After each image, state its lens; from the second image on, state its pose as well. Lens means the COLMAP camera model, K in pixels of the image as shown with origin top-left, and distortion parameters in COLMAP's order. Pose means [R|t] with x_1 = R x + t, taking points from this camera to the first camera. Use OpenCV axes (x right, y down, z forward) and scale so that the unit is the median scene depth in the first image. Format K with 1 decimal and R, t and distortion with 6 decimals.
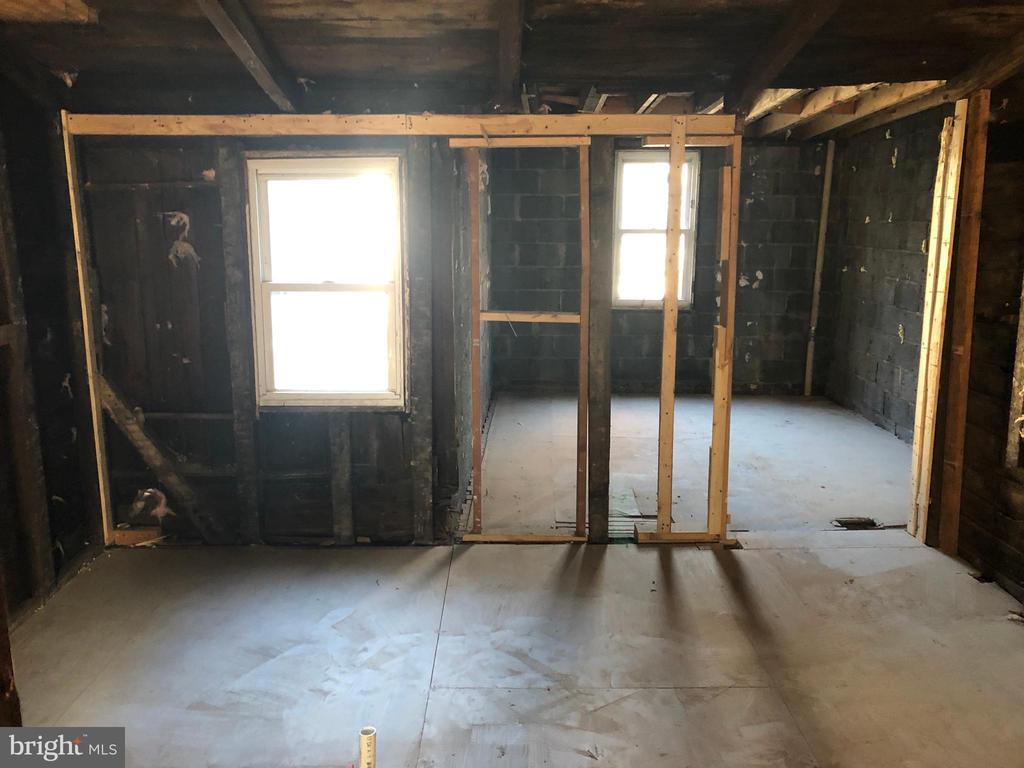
lens RADIAL K [[835.0, 0, 513.2], [0, 835.0, 379.1], [0, 0, 1]] dist [0.040056, -0.050803]
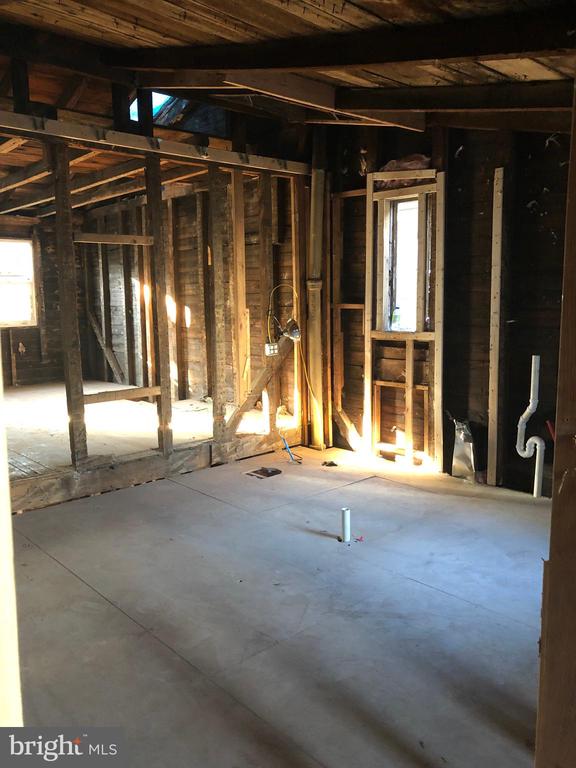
lens RADIAL K [[626.2, 0, 285.7], [0, 626.2, 382.3], [0, 0, 1]] dist [0.040056, -0.050803]
pose [[-0.738599, 0.102040, -0.666378, 0.565470], [-0.119014, 0.953216, 0.277875, -0.169100], [0.663557, 0.284547, -0.691900, 1.170702]]
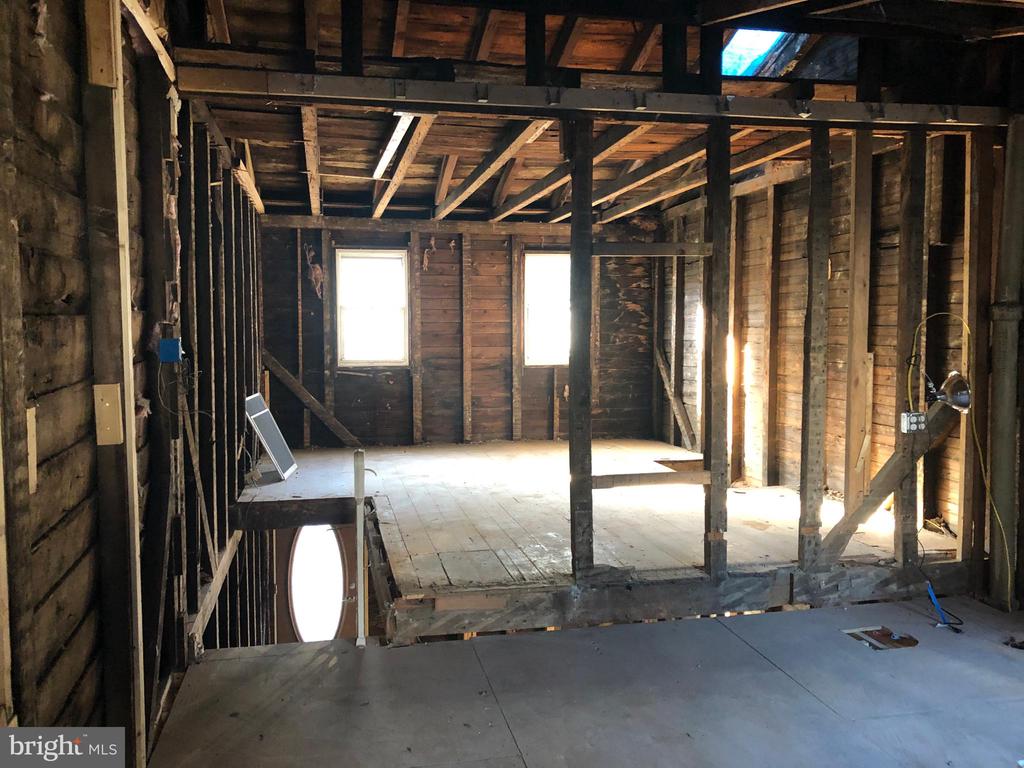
lens RADIAL K [[835.0, 0, 503.7], [0, 835.0, 371.7], [0, 0, 1]] dist [0.040056, -0.050803]
pose [[-0.977338, 0.016913, -0.211010, 0.404912], [-0.036549, 0.968351, 0.246901, -0.163849], [0.208508, 0.249017, -0.945788, 1.073451]]
